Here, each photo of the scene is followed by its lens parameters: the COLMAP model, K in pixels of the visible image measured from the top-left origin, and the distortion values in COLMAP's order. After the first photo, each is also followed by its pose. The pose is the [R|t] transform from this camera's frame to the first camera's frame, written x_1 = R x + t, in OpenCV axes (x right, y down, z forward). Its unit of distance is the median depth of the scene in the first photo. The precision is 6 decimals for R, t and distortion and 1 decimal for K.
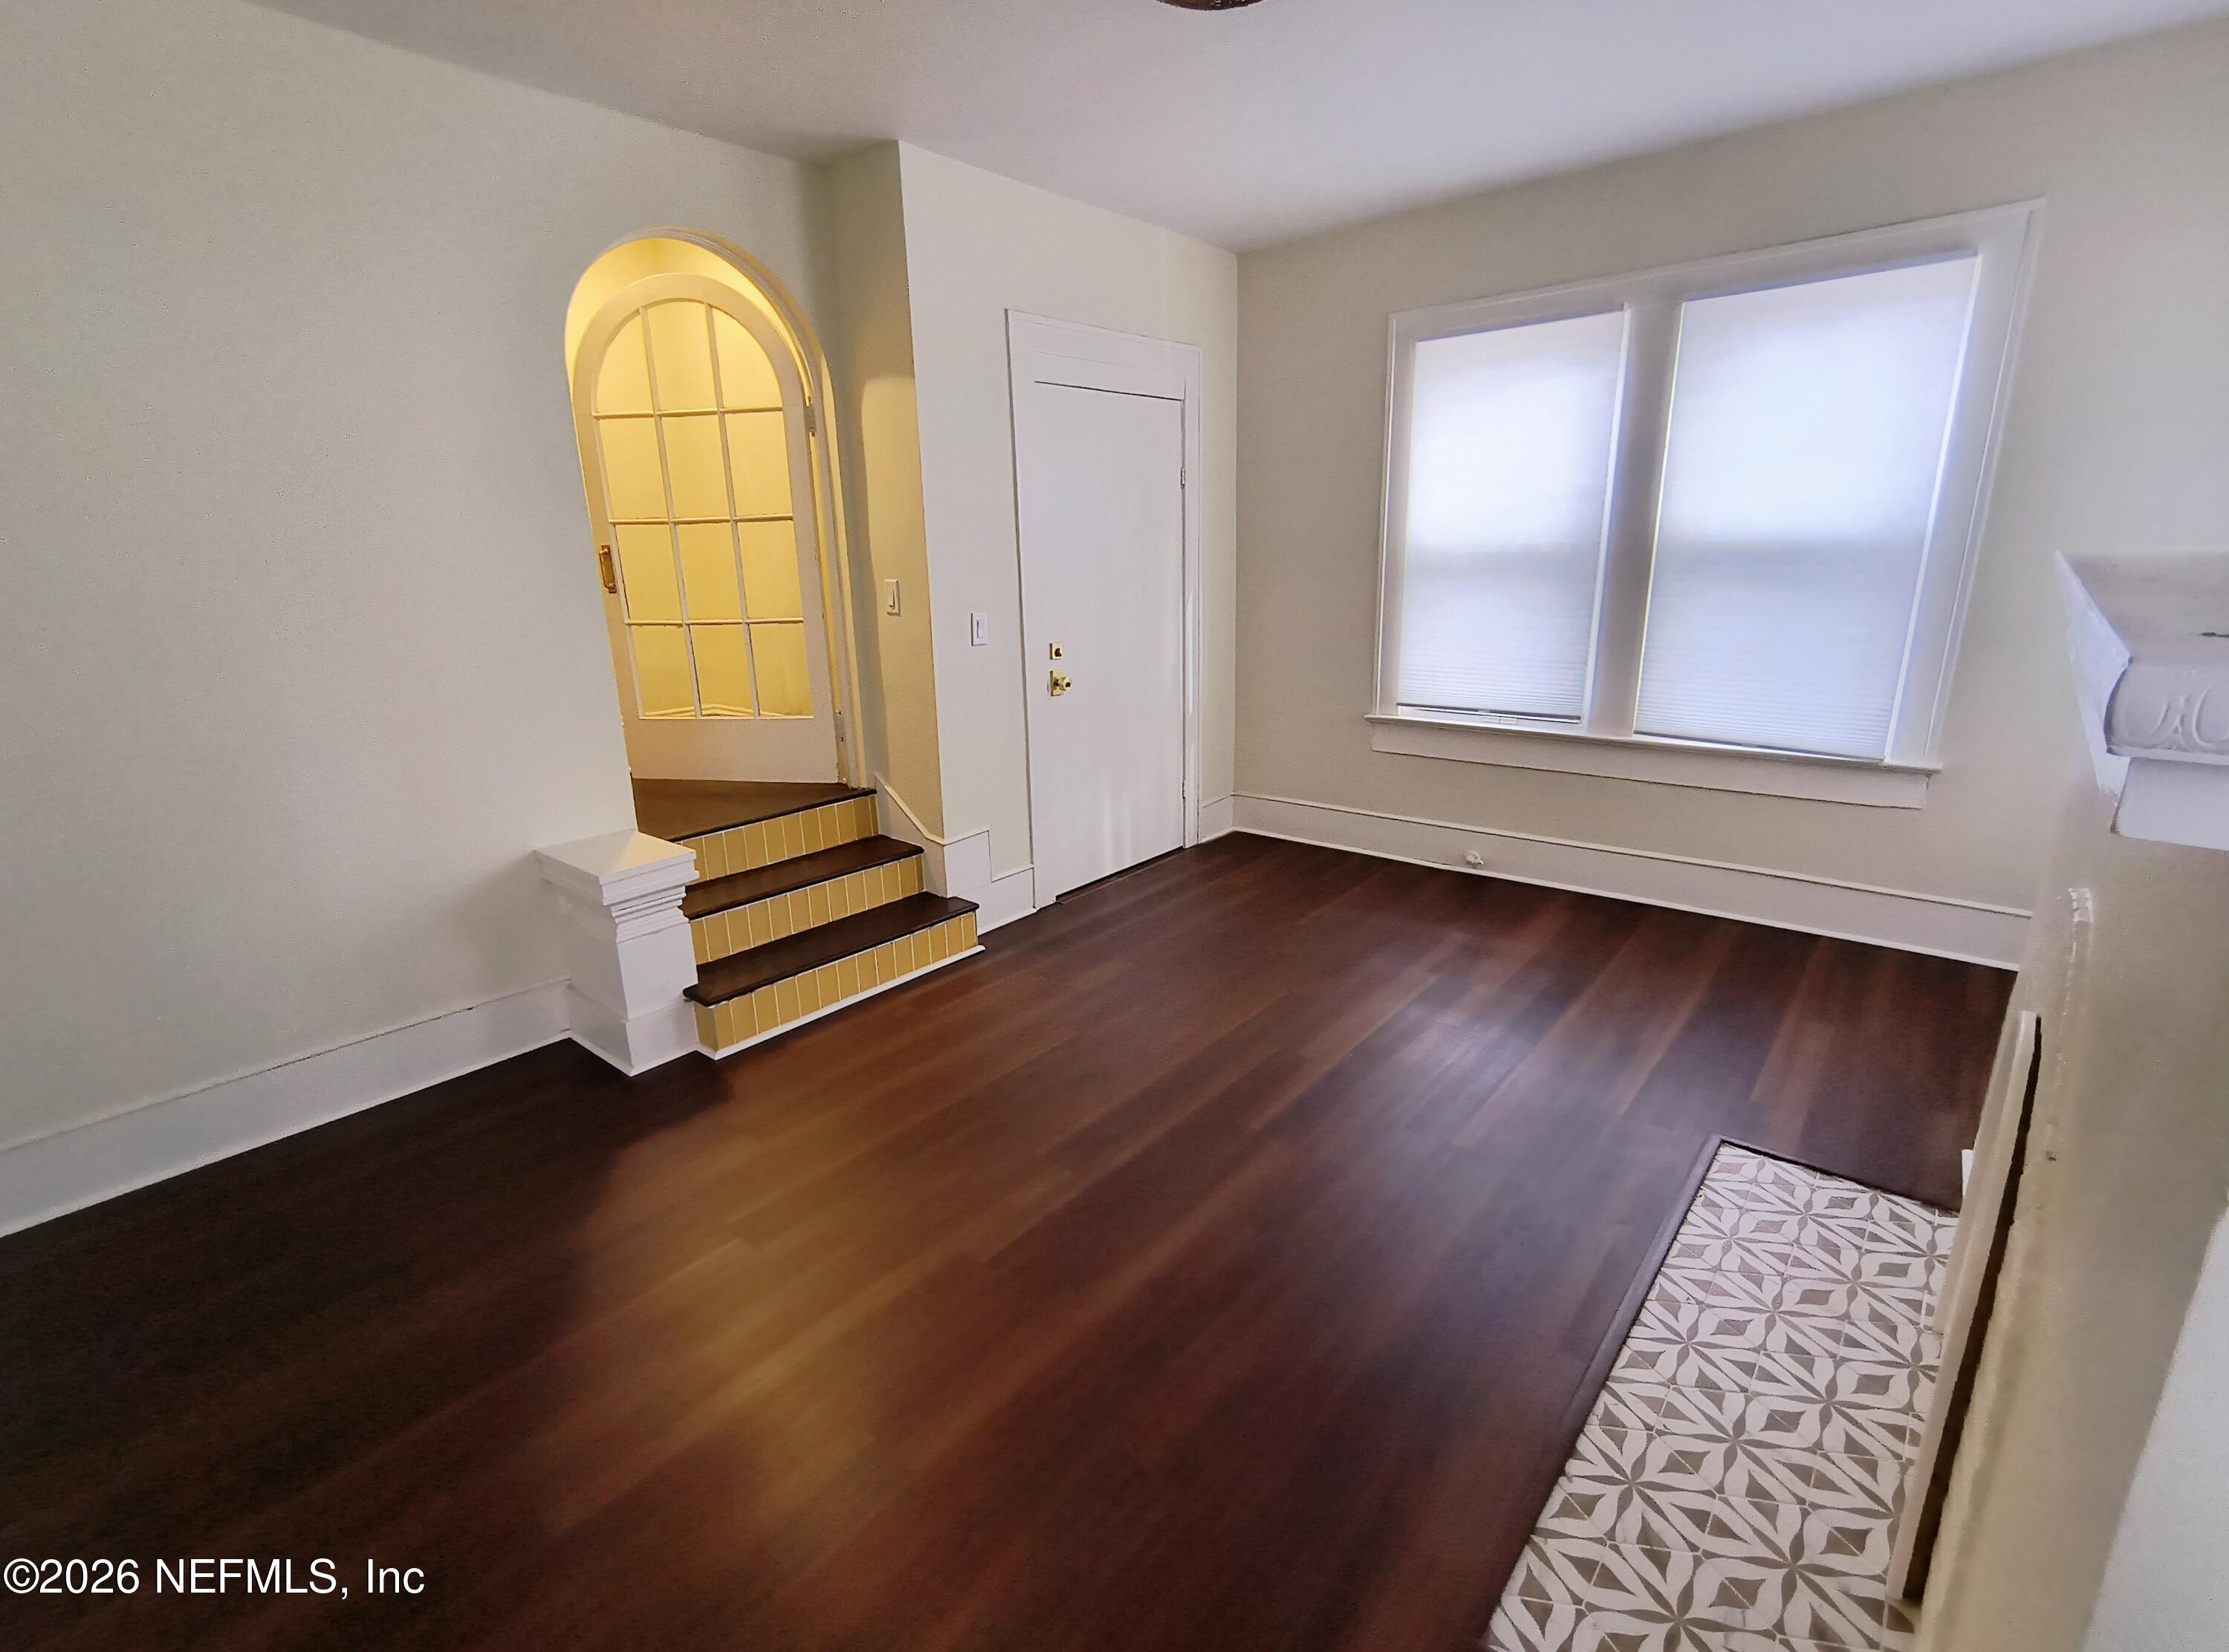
lens RADIAL K [[1025.4, 0, 1114.5], [0, 1025.4, 826.0], [0, 0, 1]] dist [0.001907, 0.000416]
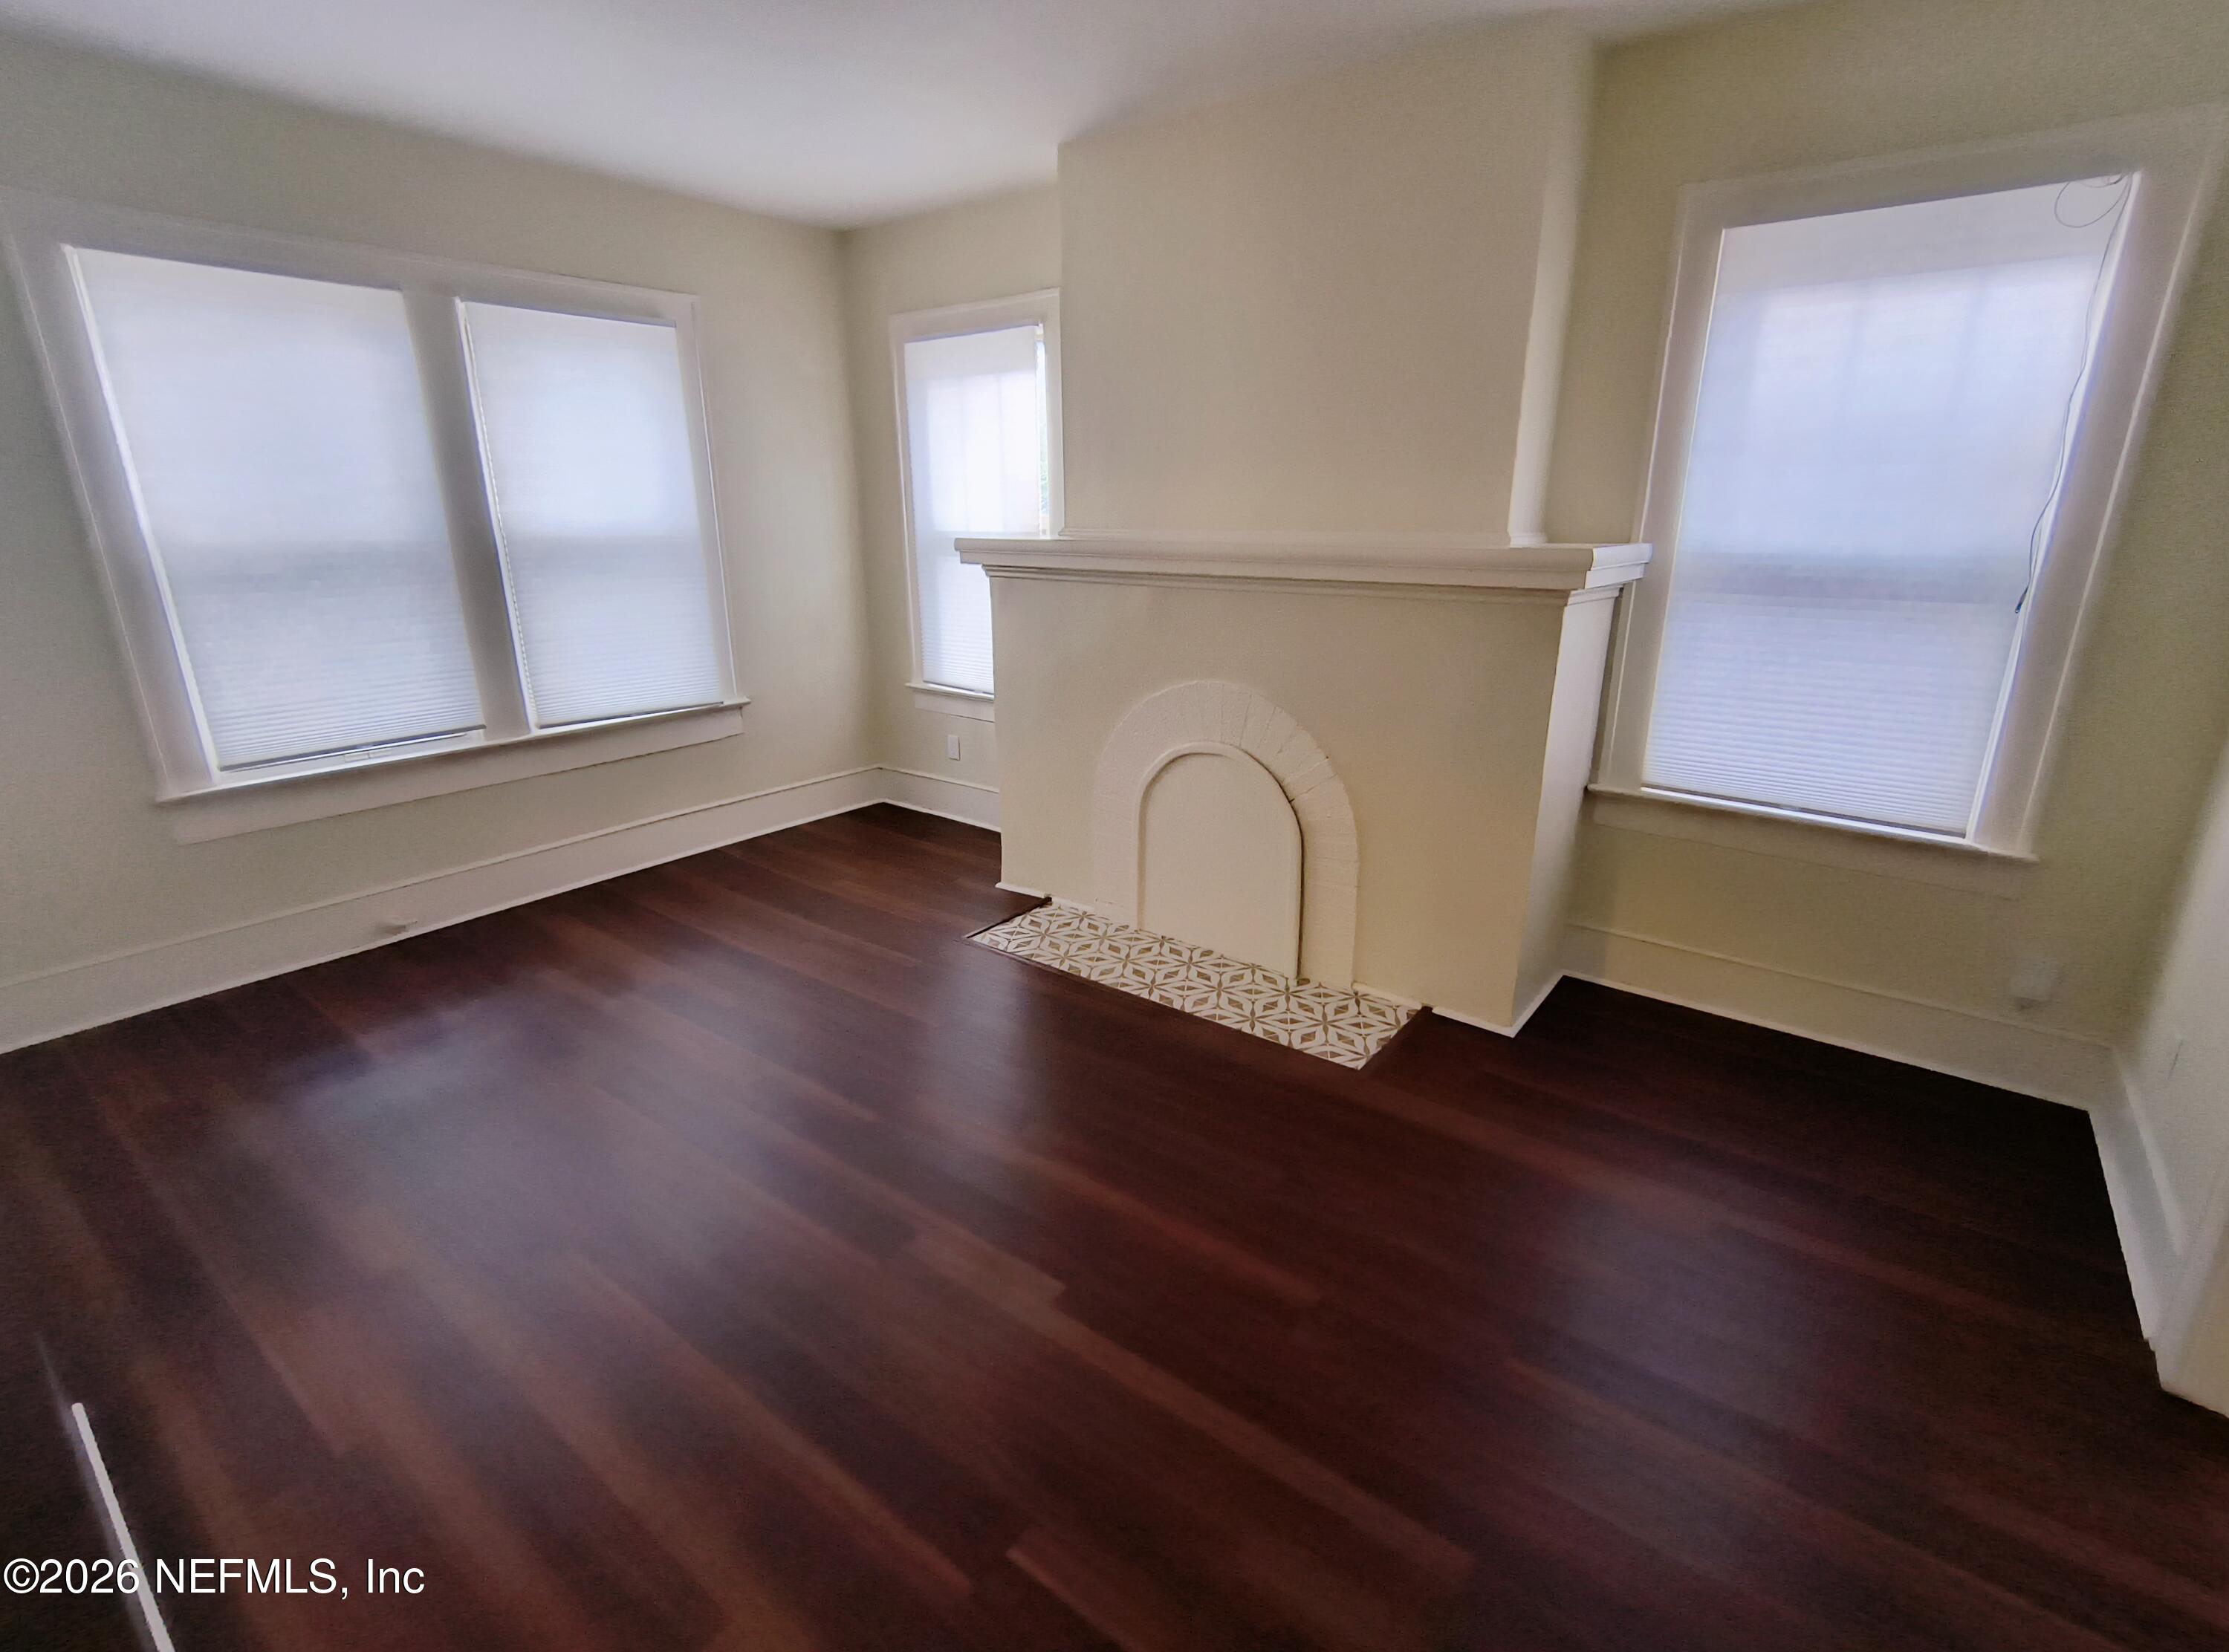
lens RADIAL K [[1025.4, 0, 1114.5], [0, 1025.4, 826.0], [0, 0, 1]] dist [0.001907, 0.000416]
pose [[-0.043328, -0.271374, 0.961498, -0.552144], [0.273591, 0.922389, 0.272665, -0.131214], [-0.960870, 0.274871, 0.034281, 0.476992]]
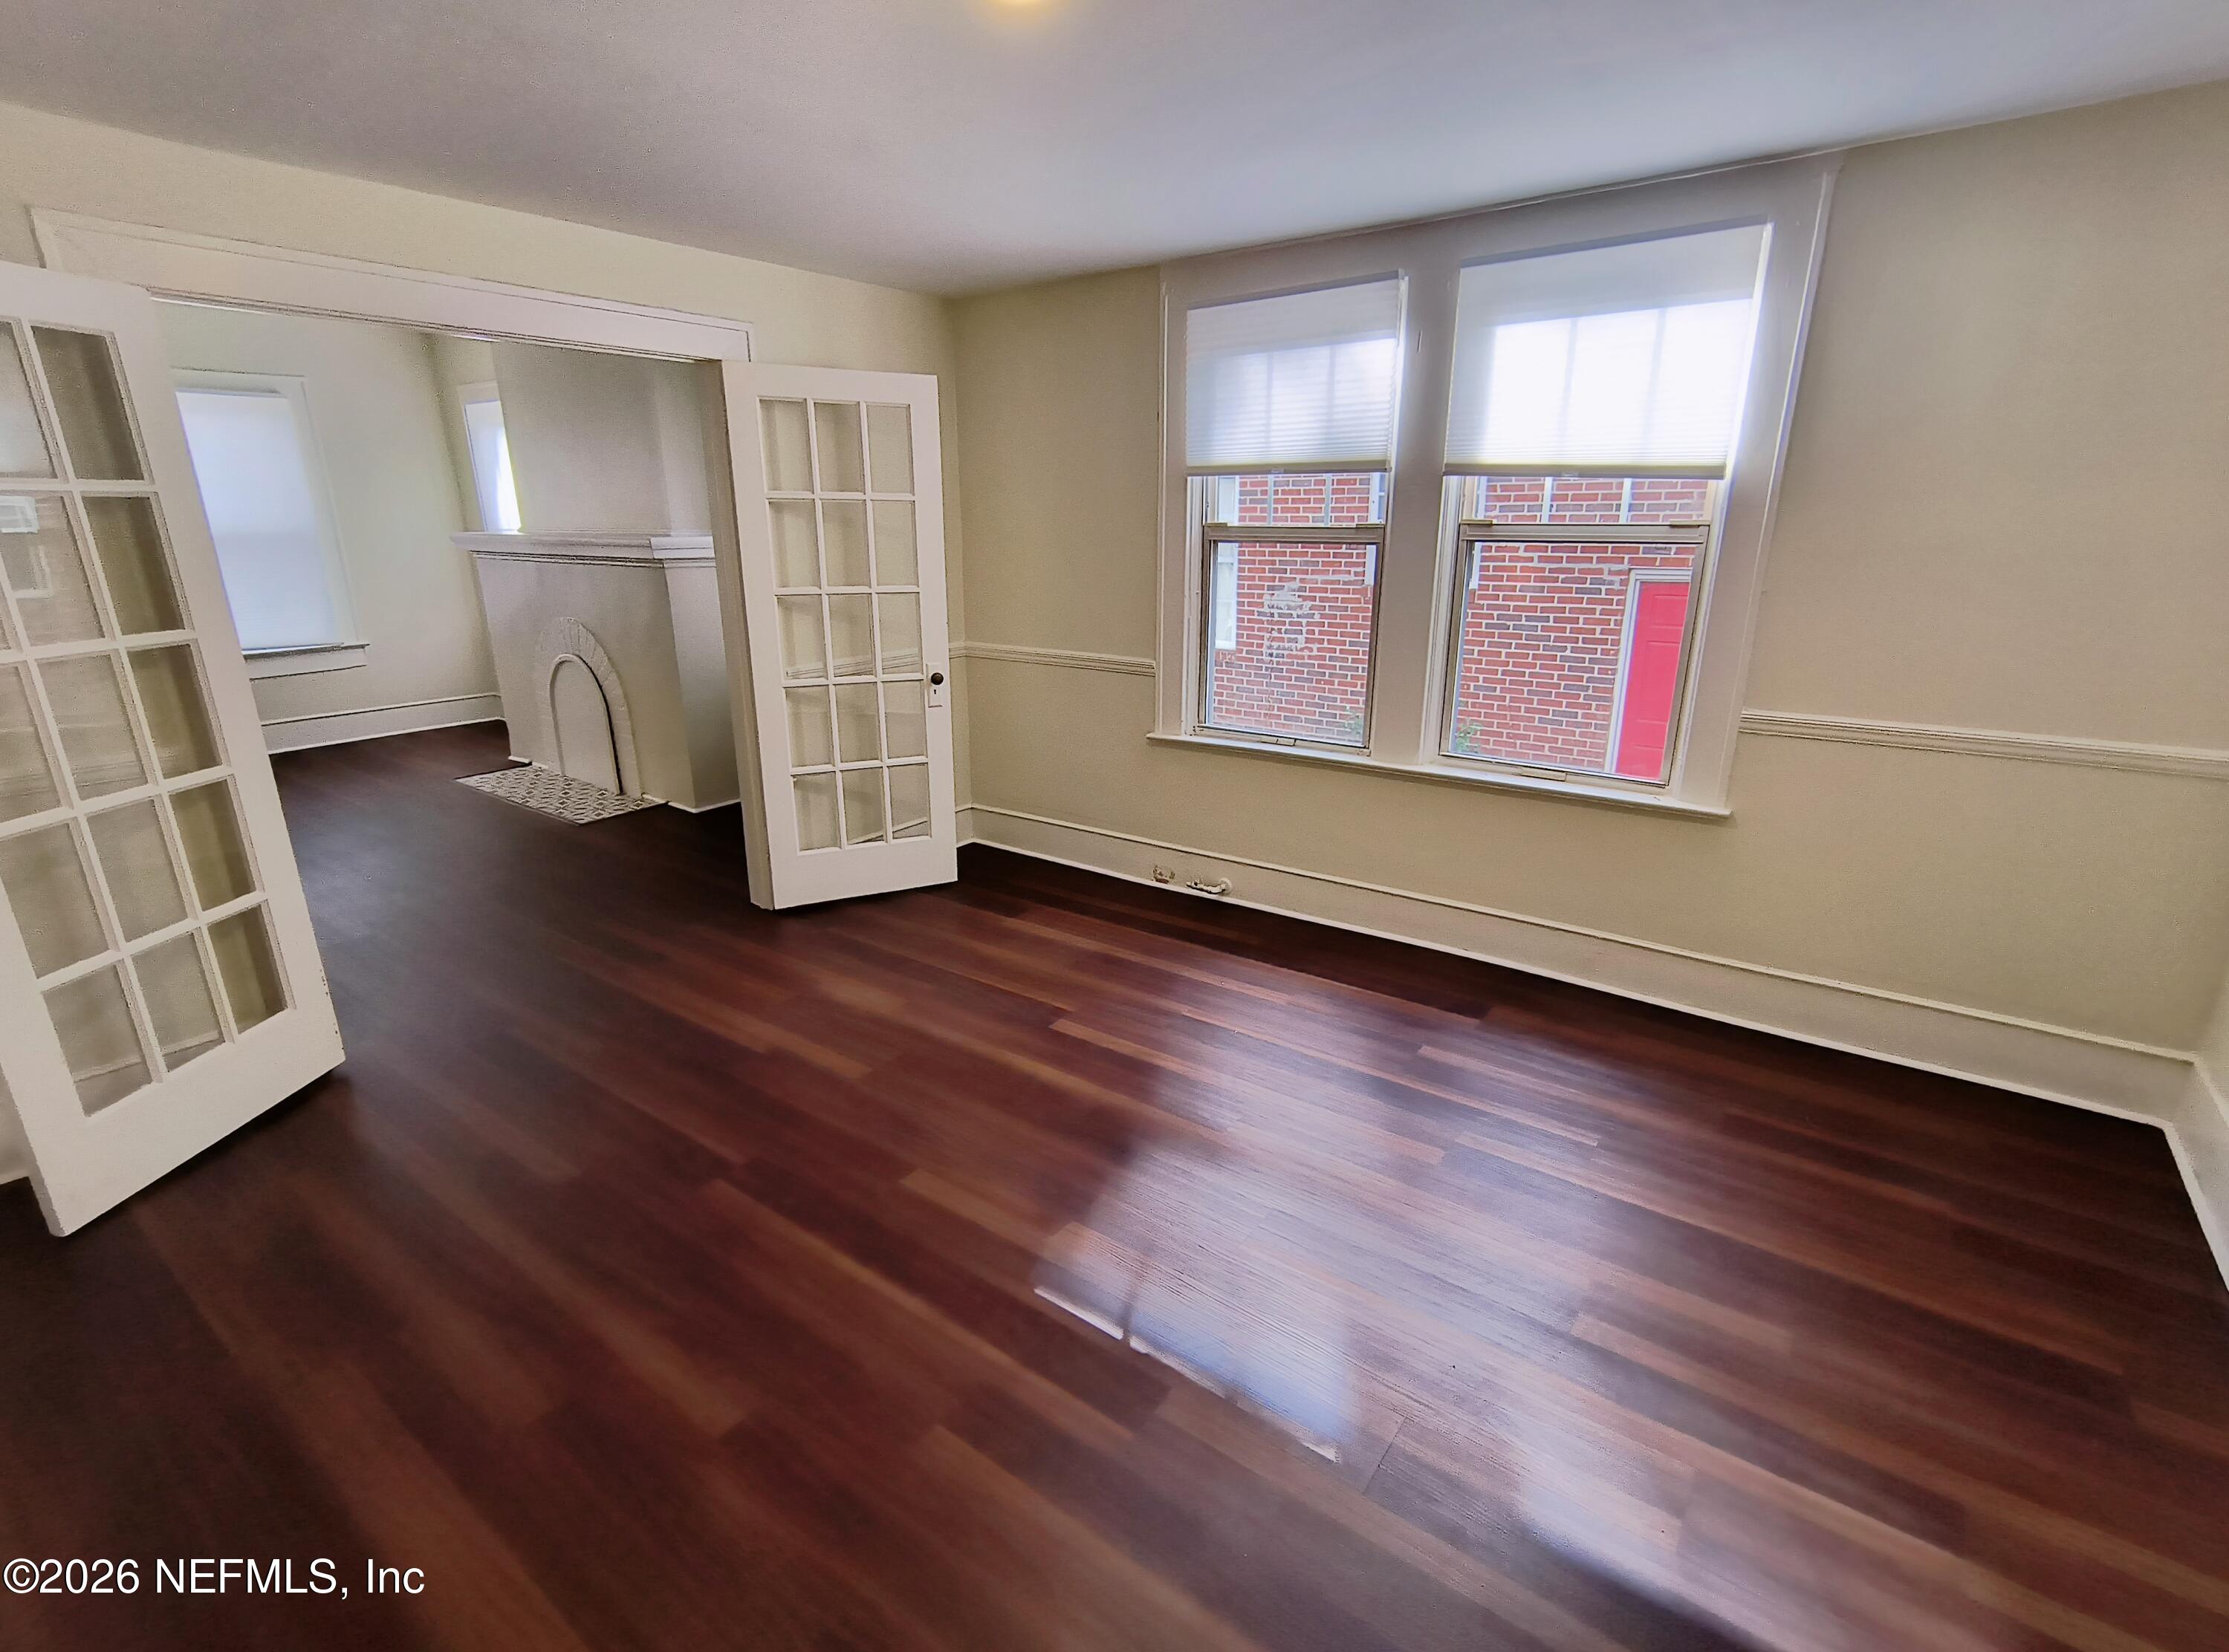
lens RADIAL K [[1025.4, 0, 1114.5], [0, 1025.4, 826.0], [0, 0, 1]] dist [0.001907, 0.000416]
pose [[-0.065176, -0.272066, 0.960069, -1.257638], [0.274014, 0.920251, 0.279384, 0.101411], [-0.959515, 0.281281, 0.014572, -0.326427]]
